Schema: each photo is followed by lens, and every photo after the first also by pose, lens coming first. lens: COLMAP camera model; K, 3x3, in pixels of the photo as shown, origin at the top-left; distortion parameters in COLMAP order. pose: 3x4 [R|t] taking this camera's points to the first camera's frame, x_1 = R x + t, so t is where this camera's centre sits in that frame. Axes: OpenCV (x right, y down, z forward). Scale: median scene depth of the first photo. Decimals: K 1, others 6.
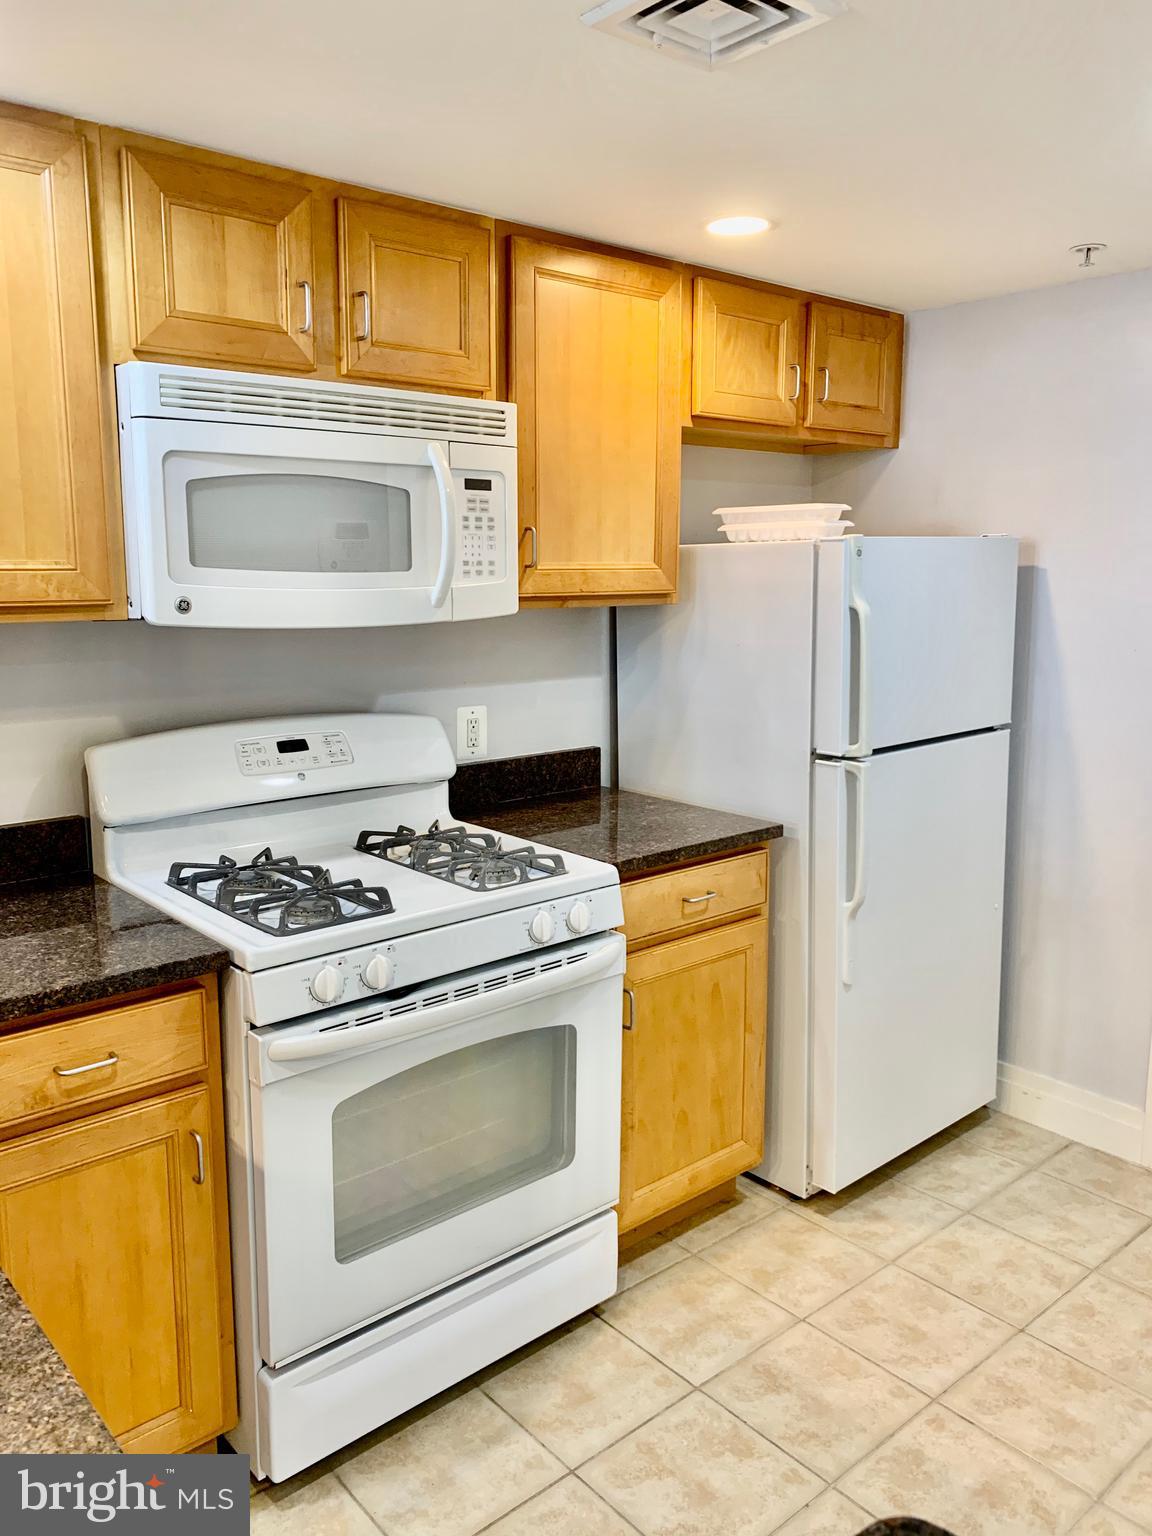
lens RADIAL K [[1177.1, 0, 576.0], [0, 1177.1, 768.0], [0, 0, 1]] dist [0.089929, -0.112800]
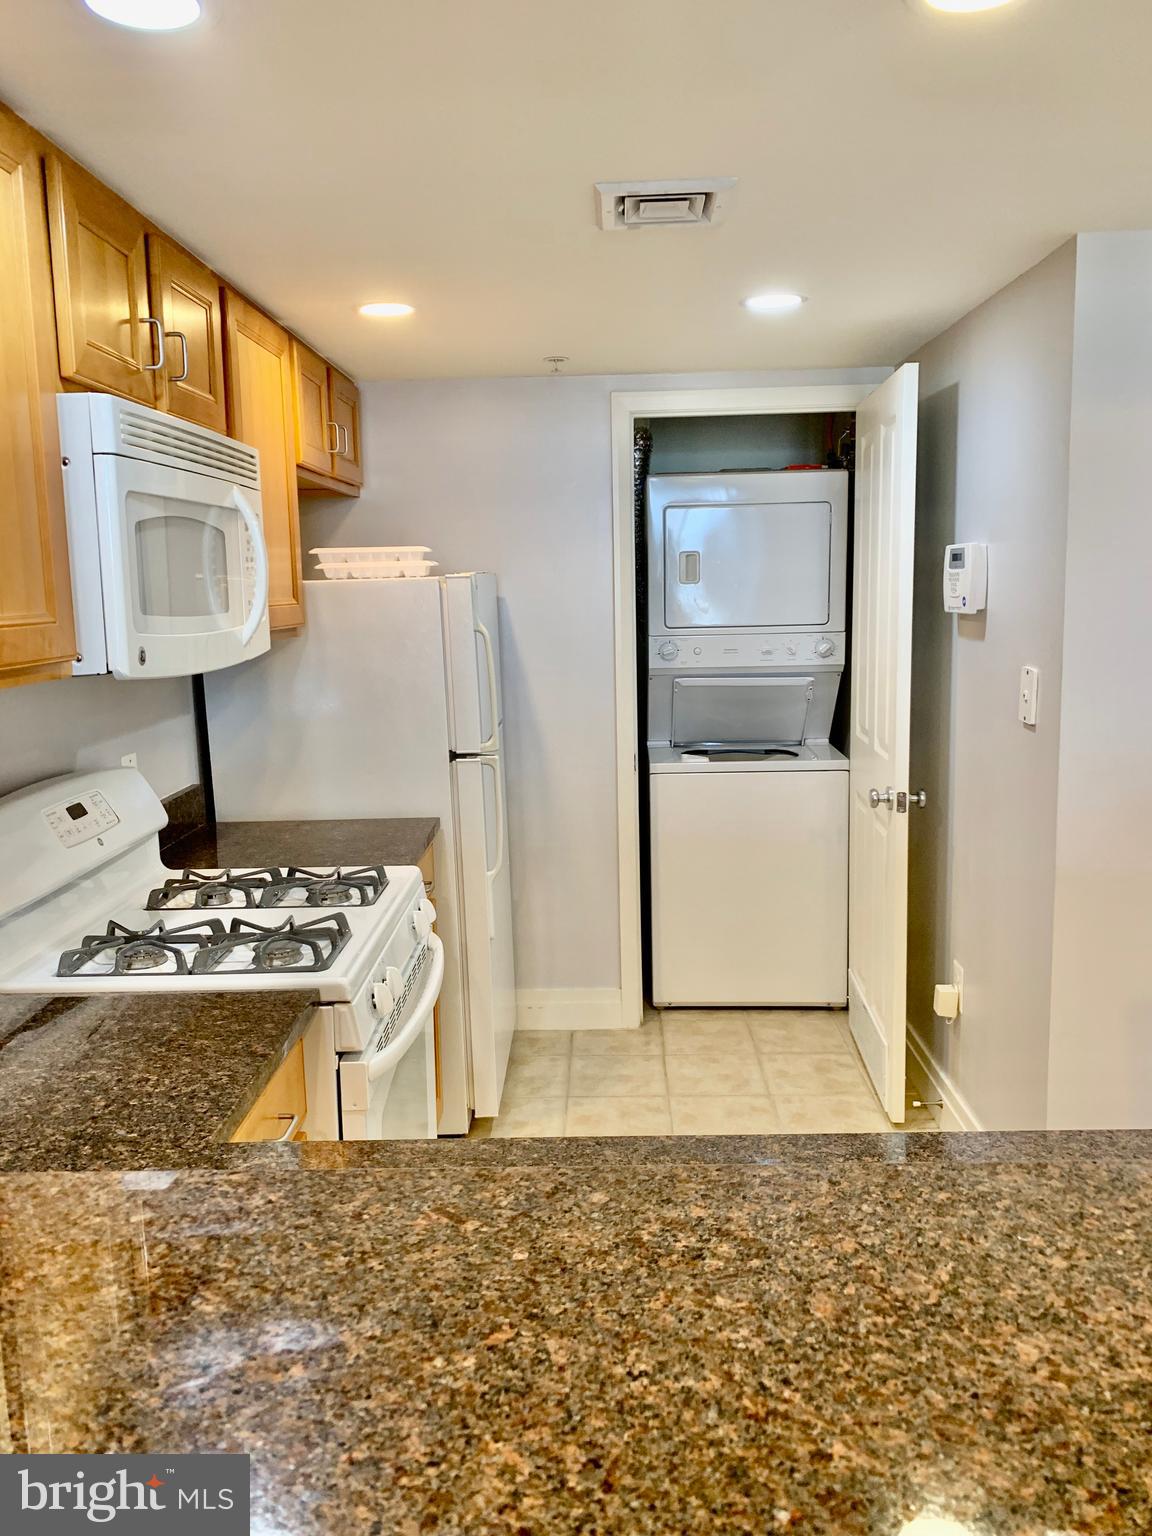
lens RADIAL K [[1177.1, 0, 576.0], [0, 1177.1, 768.0], [0, 0, 1]] dist [0.089929, -0.112800]
pose [[0.678702, -0.132283, 0.722402, -0.564713], [0.152525, 0.987586, 0.037544, -0.024272], [-0.718400, 0.084703, 0.690454, 0.090335]]
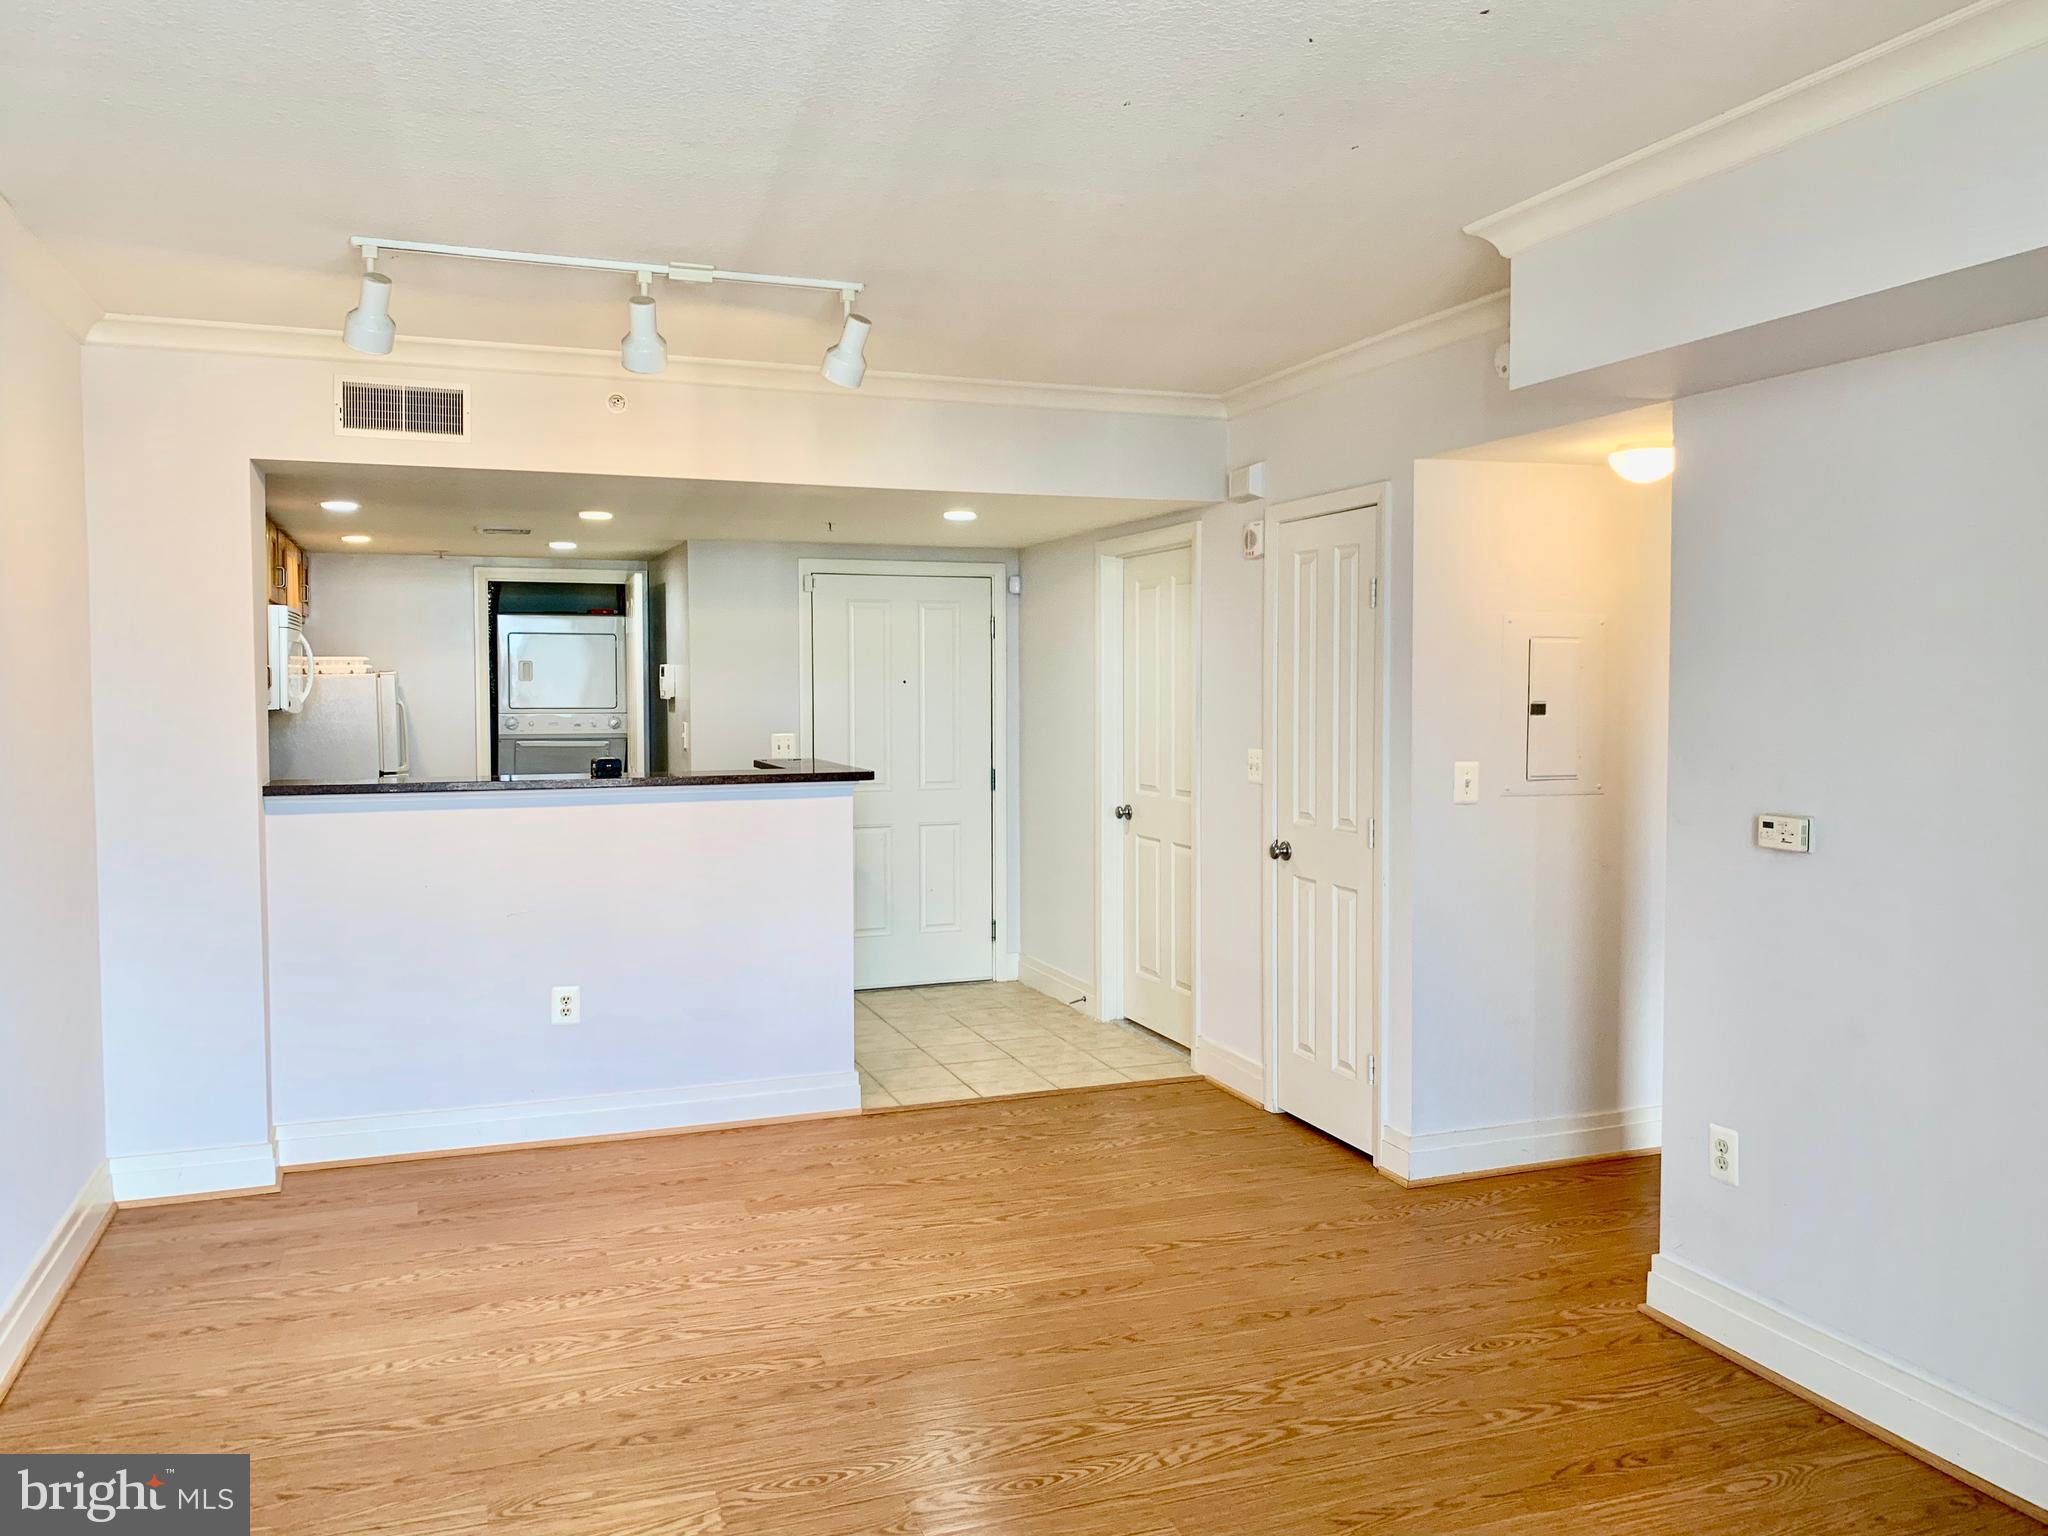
lens RADIAL K [[1569.4, 0, 1024.0], [0, 1569.4, 768.0], [0, 0, 1]] dist [0.089929, -0.112800]
pose [[0.357401, -0.055450, 0.932303, -2.035930], [0.168651, 0.985657, -0.006030, 0.192381], [-0.918597, 0.159389, 0.361627, -1.094458]]
